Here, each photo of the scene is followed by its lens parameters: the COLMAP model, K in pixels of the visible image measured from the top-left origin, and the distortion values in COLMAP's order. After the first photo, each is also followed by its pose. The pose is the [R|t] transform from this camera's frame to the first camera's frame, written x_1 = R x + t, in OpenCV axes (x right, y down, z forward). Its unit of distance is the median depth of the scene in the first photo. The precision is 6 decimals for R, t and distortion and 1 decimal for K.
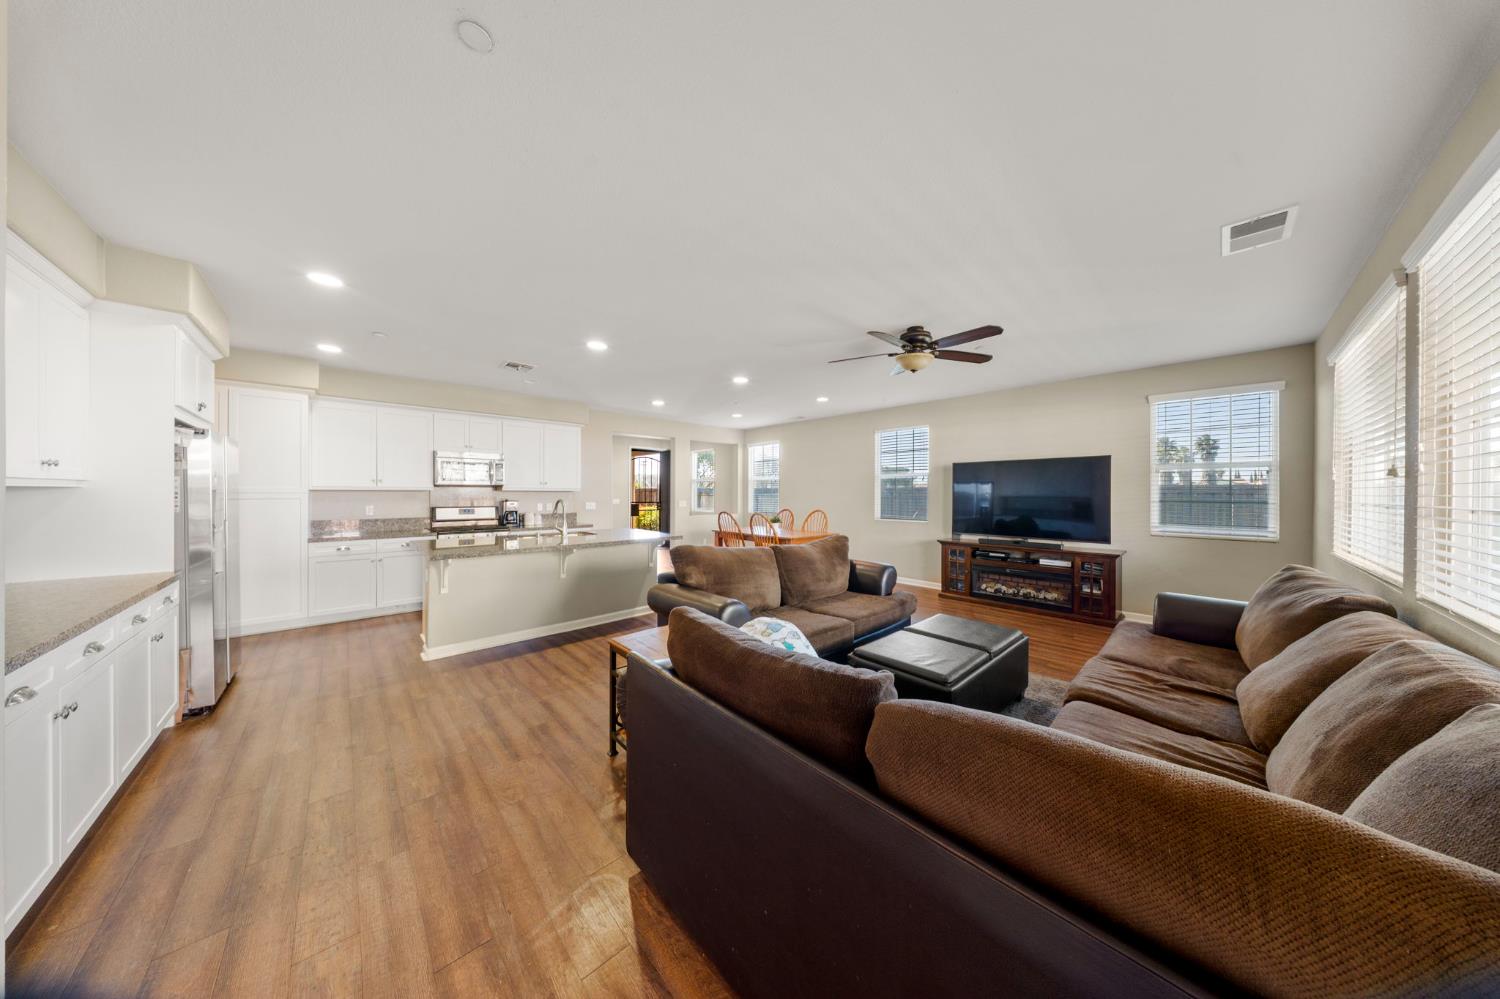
lens RADIAL K [[436.8, 0, 751.2], [0, 436.8, 495.5], [0, 0, 1]] dist [0.000168, -0.000006]
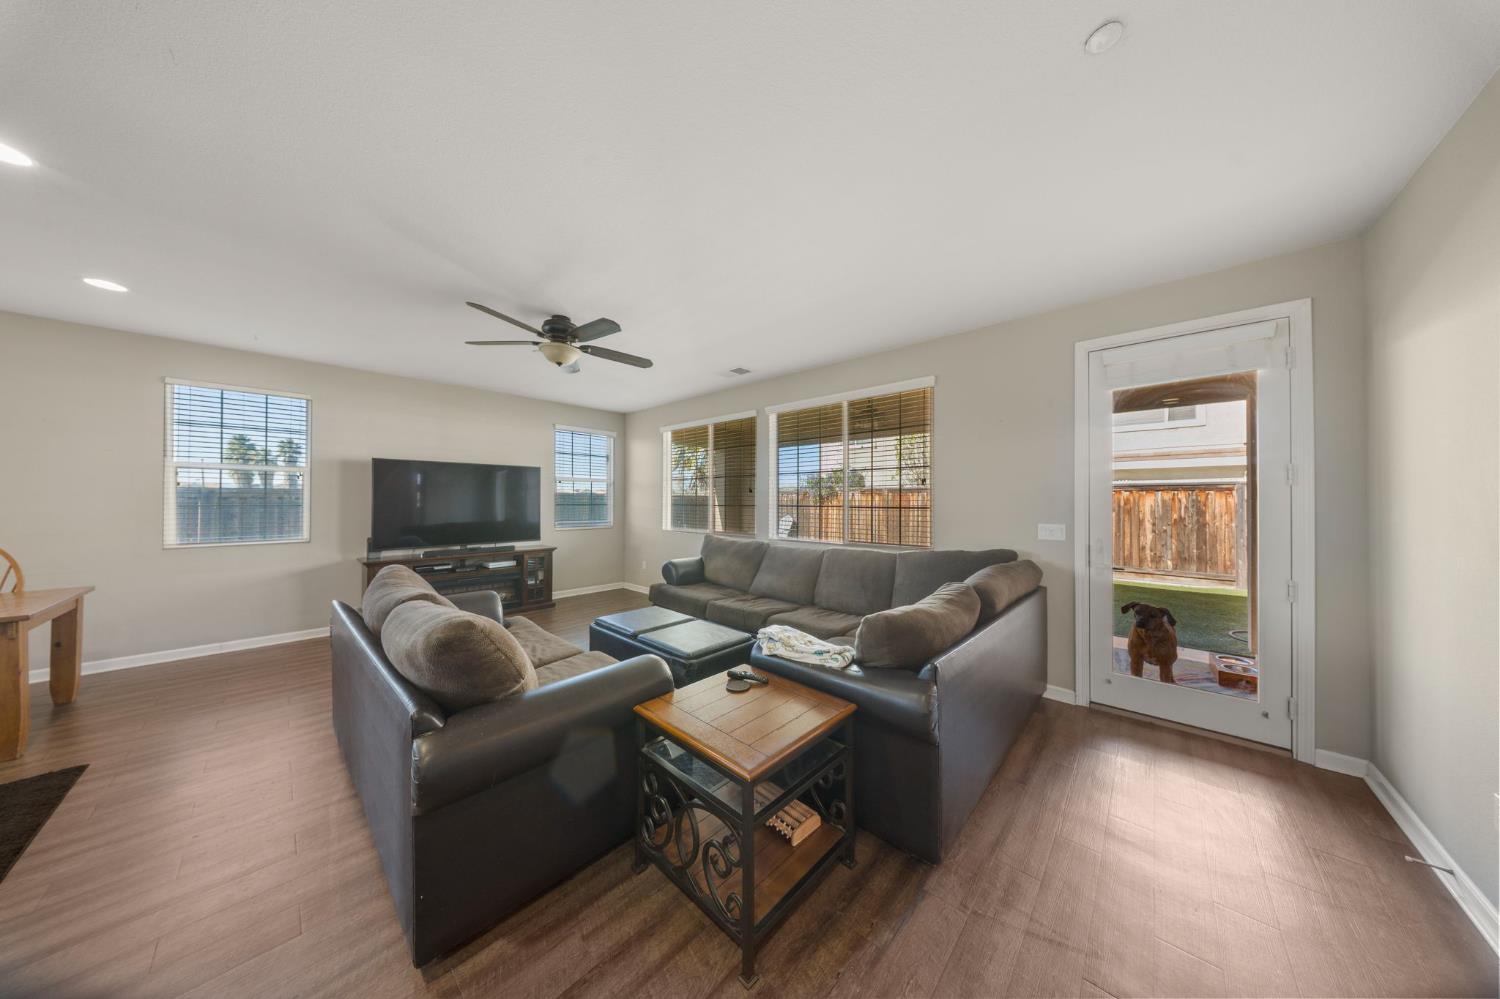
lens RADIAL K [[436.8, 0, 751.2], [0, 436.8, 495.5], [0, 0, 1]] dist [0.000168, -0.000006]
pose [[-0.063032, 0.006710, 0.997989, -0.373123], [0.001592, 0.999977, -0.006623, -0.003366], [-0.998010, 0.001171, -0.063041, 0.443297]]
